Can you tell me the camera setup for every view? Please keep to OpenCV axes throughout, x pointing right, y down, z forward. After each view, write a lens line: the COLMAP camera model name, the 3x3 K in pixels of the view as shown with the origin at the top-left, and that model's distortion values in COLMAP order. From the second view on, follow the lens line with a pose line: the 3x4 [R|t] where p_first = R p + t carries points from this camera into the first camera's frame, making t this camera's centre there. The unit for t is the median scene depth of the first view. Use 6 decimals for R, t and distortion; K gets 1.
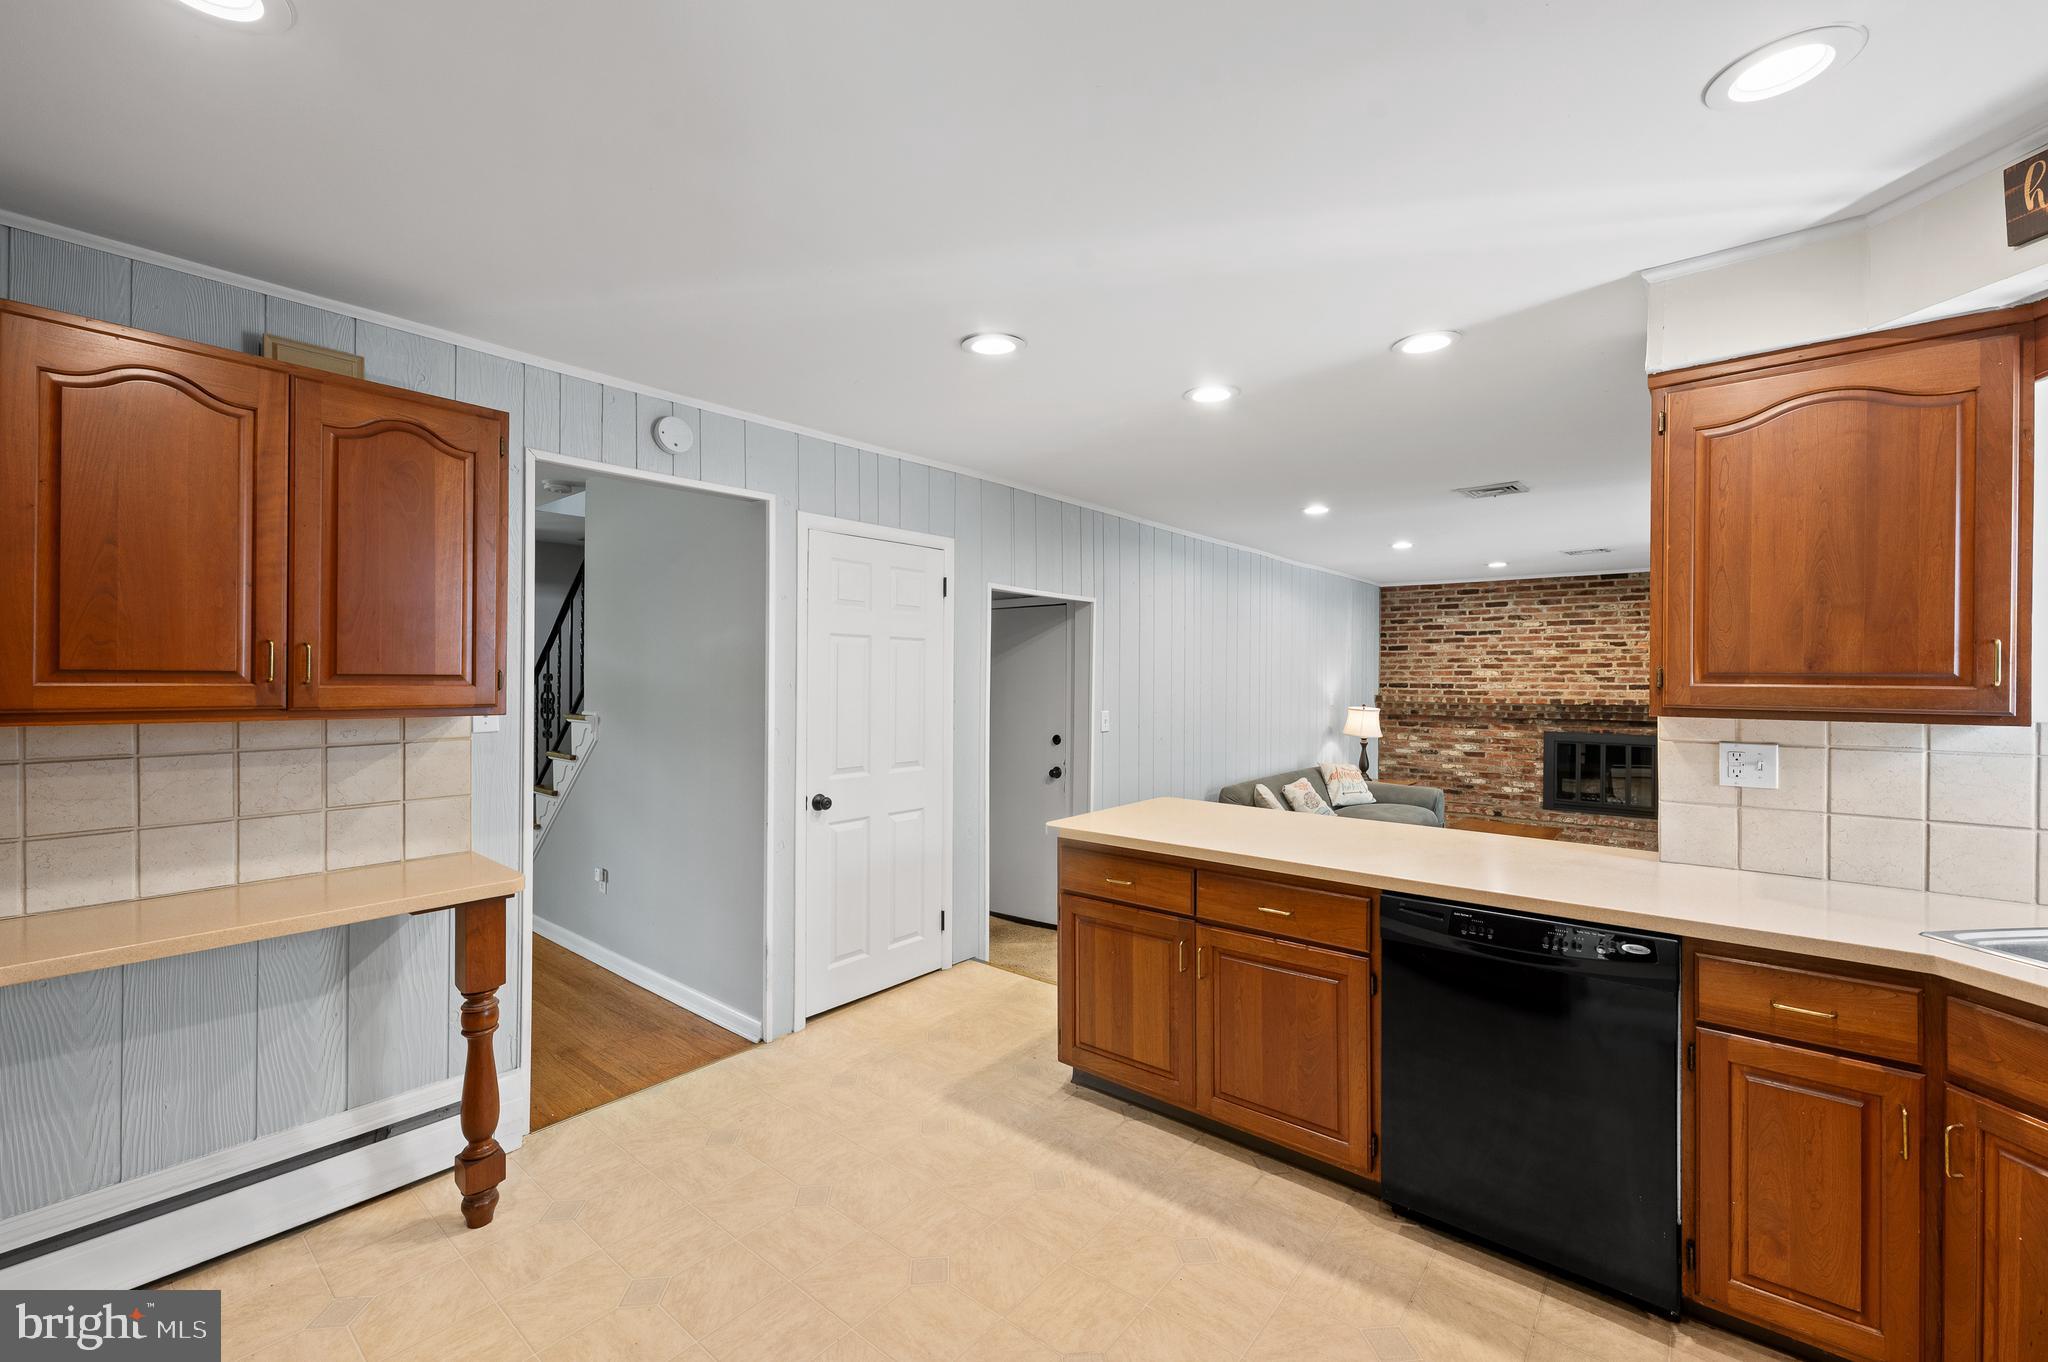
lens RADIAL K [[825.6, 0, 1033.2], [0, 825.6, 678.1], [0, 0, 1]] dist [-0.000519, -0.000021]
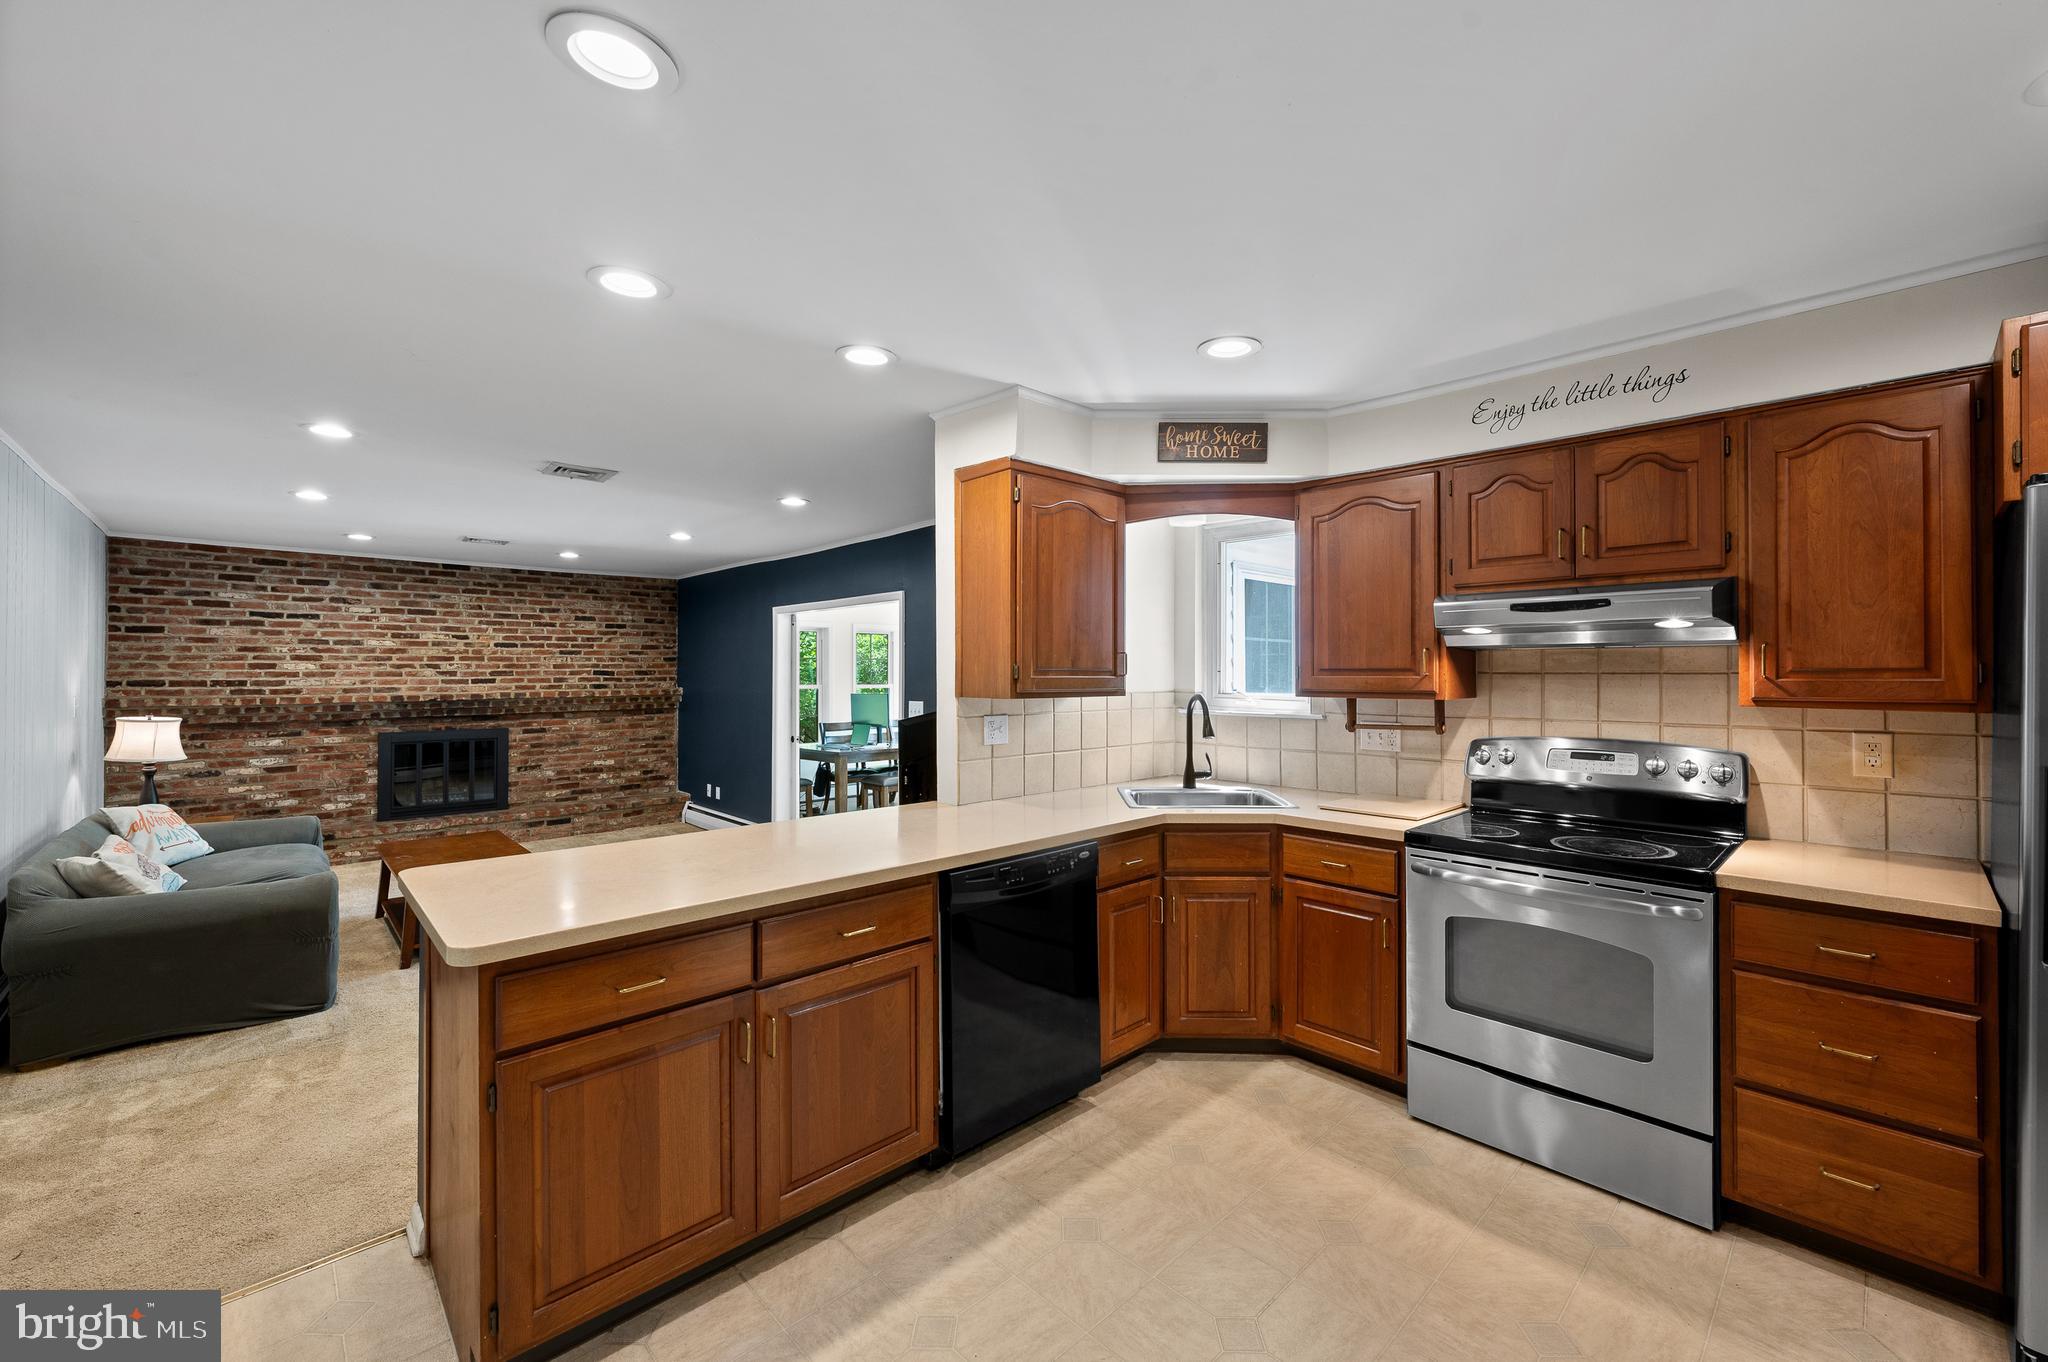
lens RADIAL K [[821.8, 0, 1036.2], [0, 821.8, 669.1], [0, 0, 1]] dist [0.000020, 0.000036]
pose [[0.121415, 0.000904, 0.992601, -0.161444], [0.002284, 0.999997, -0.001191, -0.000744], [-0.992599, 0.002412, 0.121413, 0.195479]]
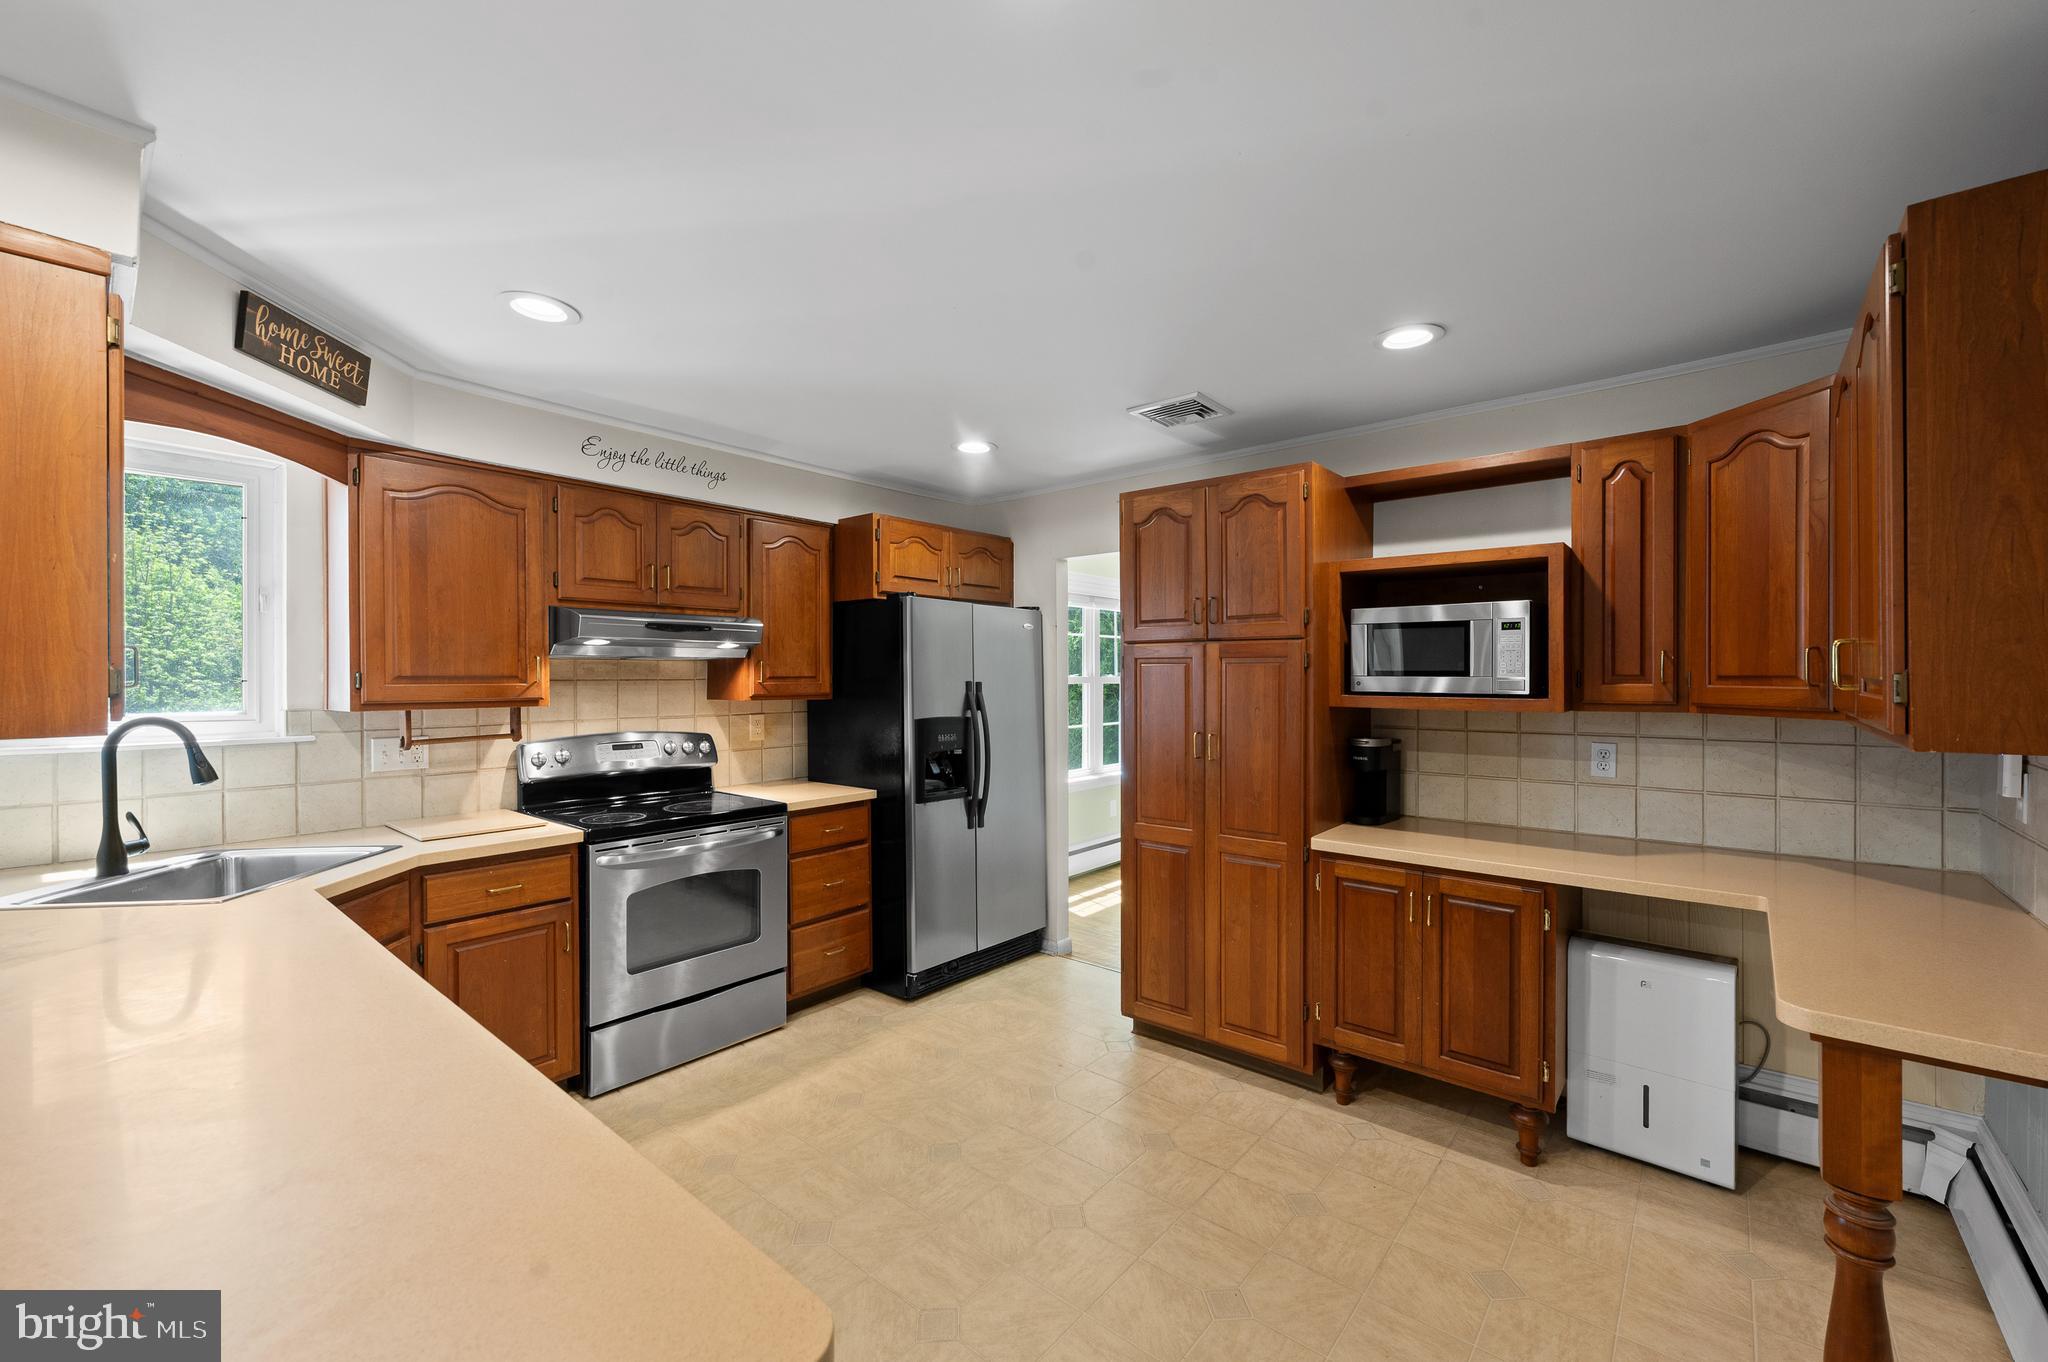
lens RADIAL K [[825.6, 0, 1033.2], [0, 825.6, 678.1], [0, 0, 1]] dist [-0.000519, -0.000021]
pose [[-0.999910, -0.000339, 0.013429, -0.014907], [-0.000290, 0.999993, 0.003705, -0.001479], [-0.013430, 0.003701, -0.999903, 0.424411]]
